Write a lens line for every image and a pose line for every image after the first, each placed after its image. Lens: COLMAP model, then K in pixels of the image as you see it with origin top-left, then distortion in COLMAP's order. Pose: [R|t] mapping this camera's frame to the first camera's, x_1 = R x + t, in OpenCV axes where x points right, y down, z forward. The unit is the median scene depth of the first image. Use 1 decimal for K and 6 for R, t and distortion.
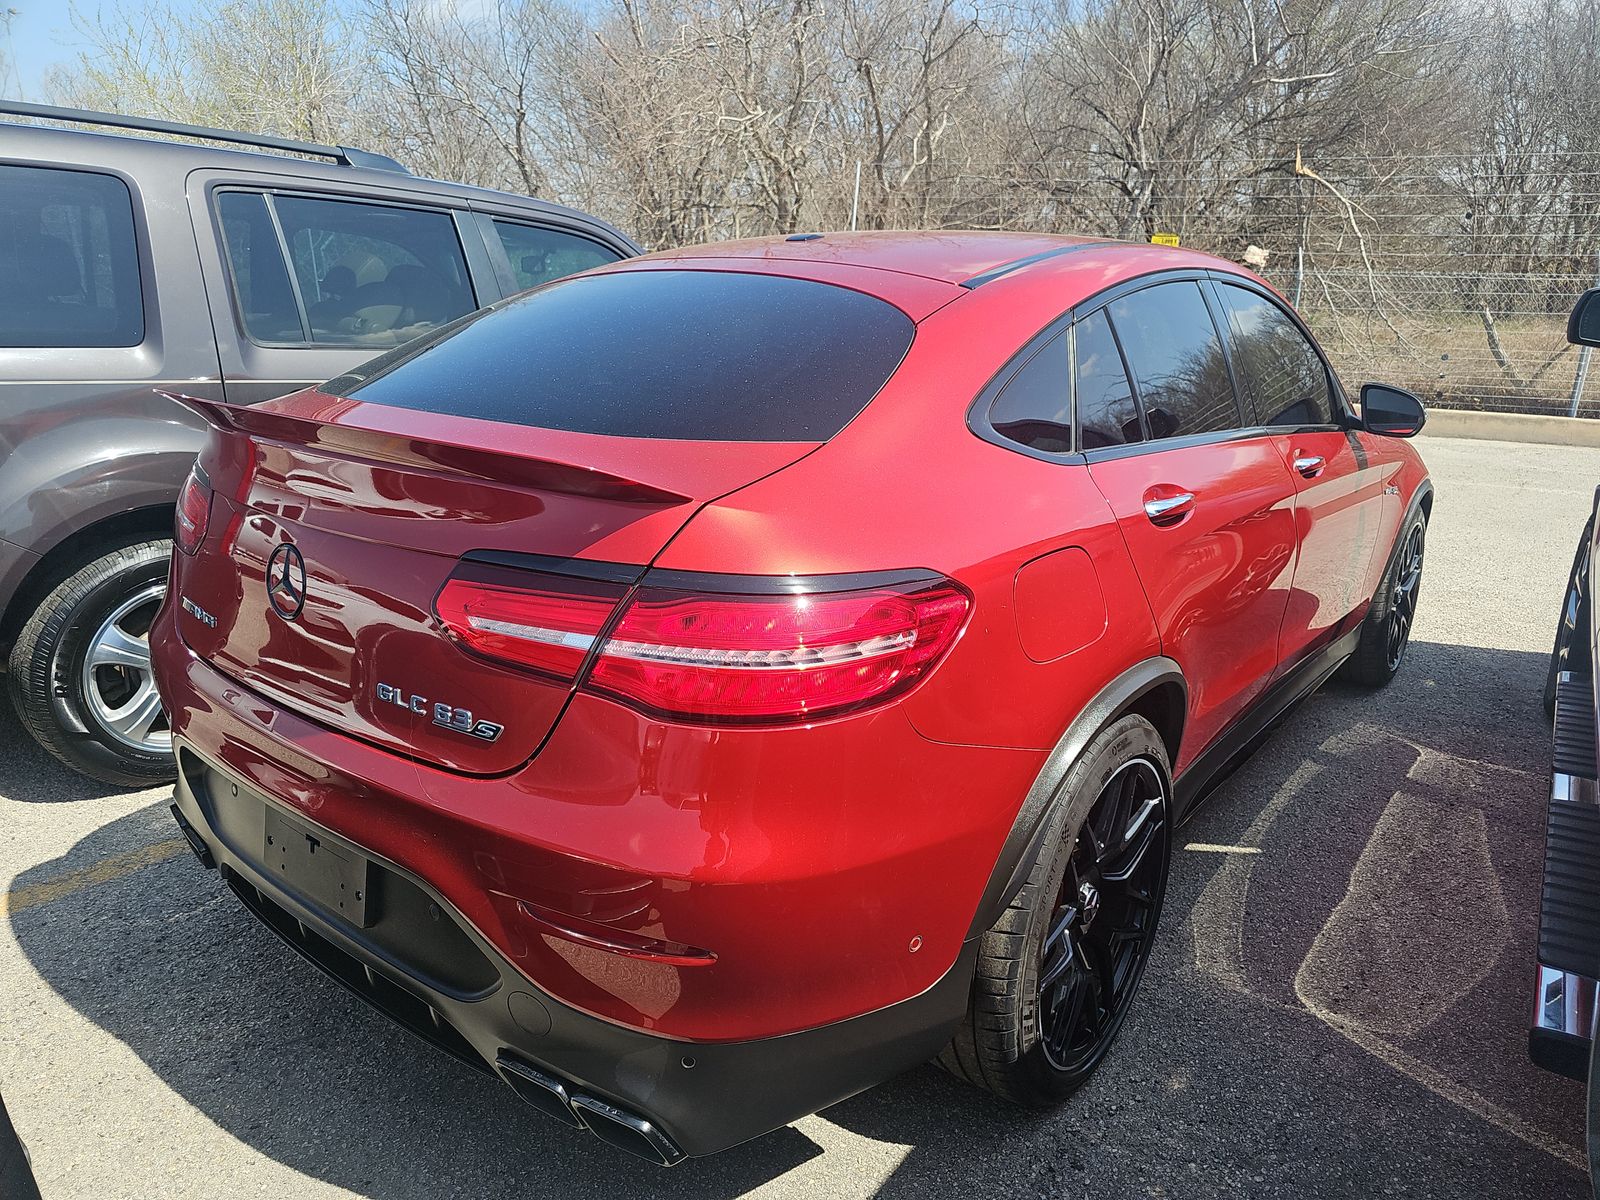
lens RADIAL K [[1084.6, 0, 802.7], [0, 1084.6, 601.3], [0, 0, 1]] dist [0.029188, -0.021680]
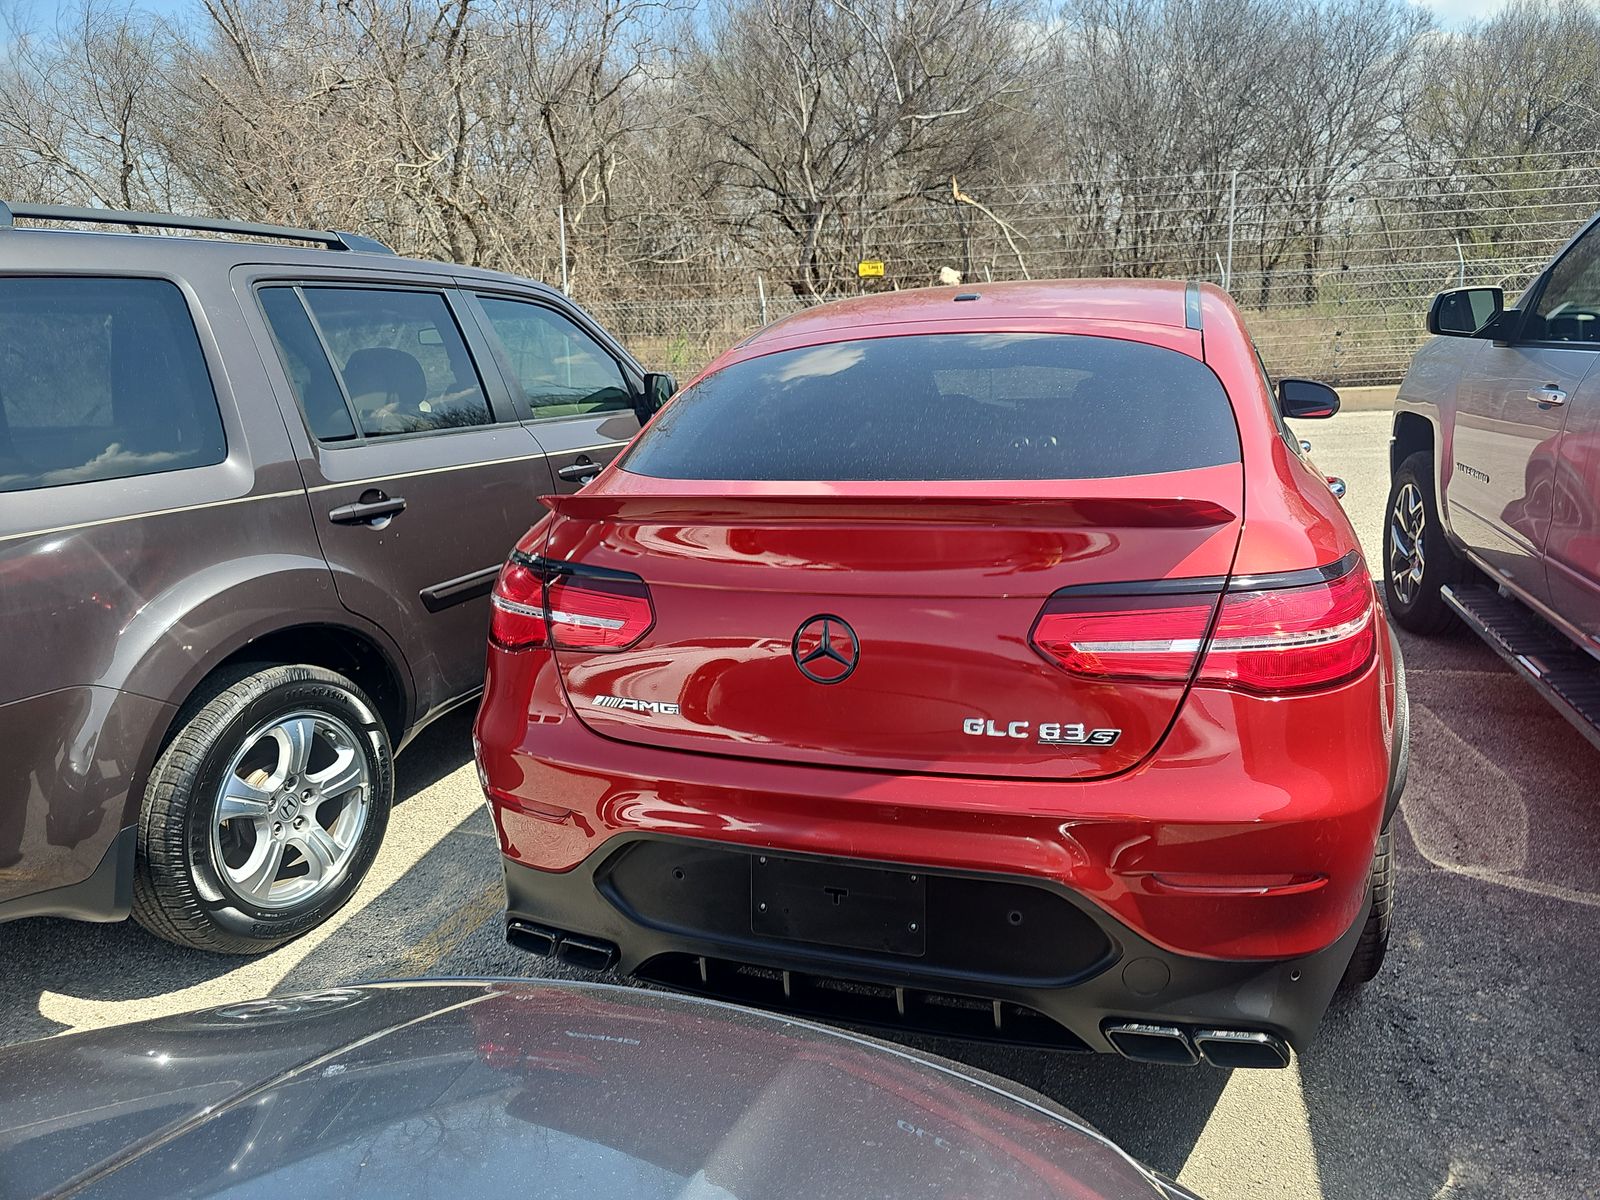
lens RADIAL K [[1084.6, 0, 850.2], [0, 1084.6, 599.3], [0, 0, 1]] dist [0.029188, -0.021680]
pose [[0.943132, -0.151254, 0.296013, -0.418583], [0.160120, 0.987081, -0.005792, -0.030950], [-0.291313, 0.052860, 0.955166, -0.020613]]
